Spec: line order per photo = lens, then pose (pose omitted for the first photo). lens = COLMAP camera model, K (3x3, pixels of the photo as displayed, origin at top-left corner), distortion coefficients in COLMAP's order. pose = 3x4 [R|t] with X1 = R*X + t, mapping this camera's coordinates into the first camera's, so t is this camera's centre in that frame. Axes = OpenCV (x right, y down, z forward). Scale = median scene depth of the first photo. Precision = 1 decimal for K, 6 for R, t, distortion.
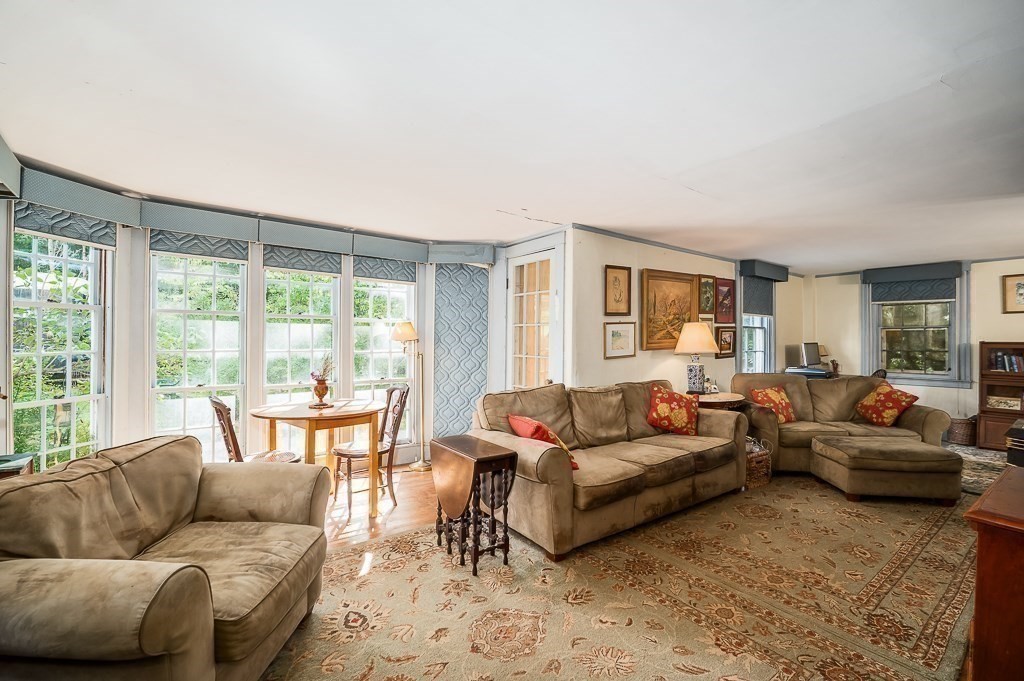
lens RADIAL K [[455.8, 0, 517.3], [0, 455.8, 337.9], [0, 0, 1]] dist [-0.005242, 0.000345]
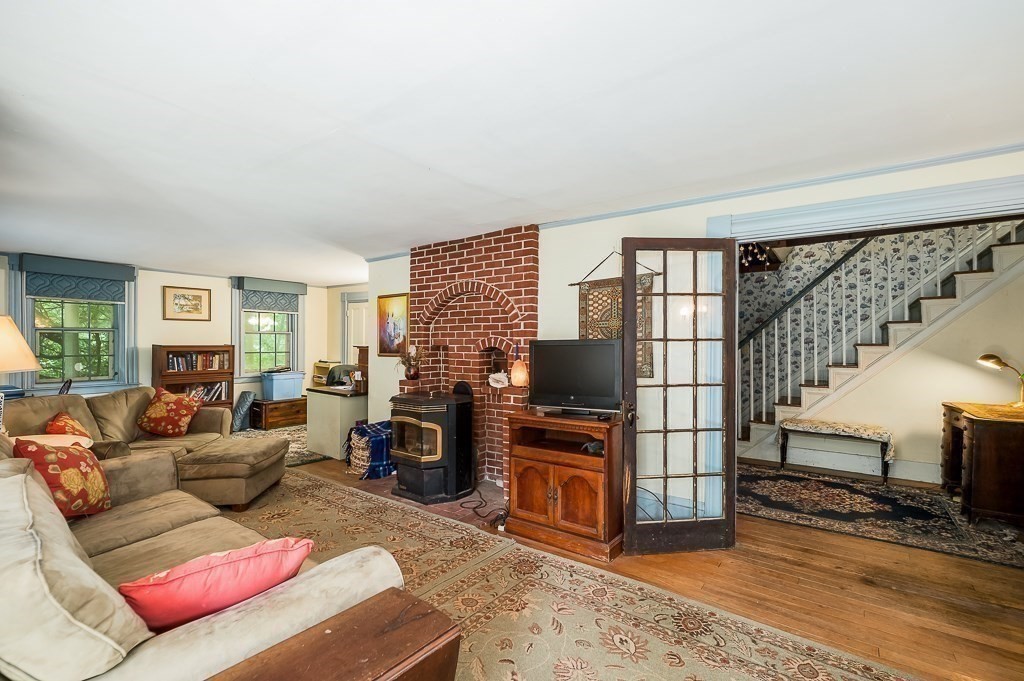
lens RADIAL K [[455.8, 0, 516.7], [0, 455.8, 343.5], [0, 0, 1]] dist [-0.005242, 0.000345]
pose [[-0.283622, -0.004446, 0.958926, -0.291550], [-0.005685, 0.999979, 0.002954, -0.004400], [-0.958919, -0.004614, -0.283642, 0.580736]]
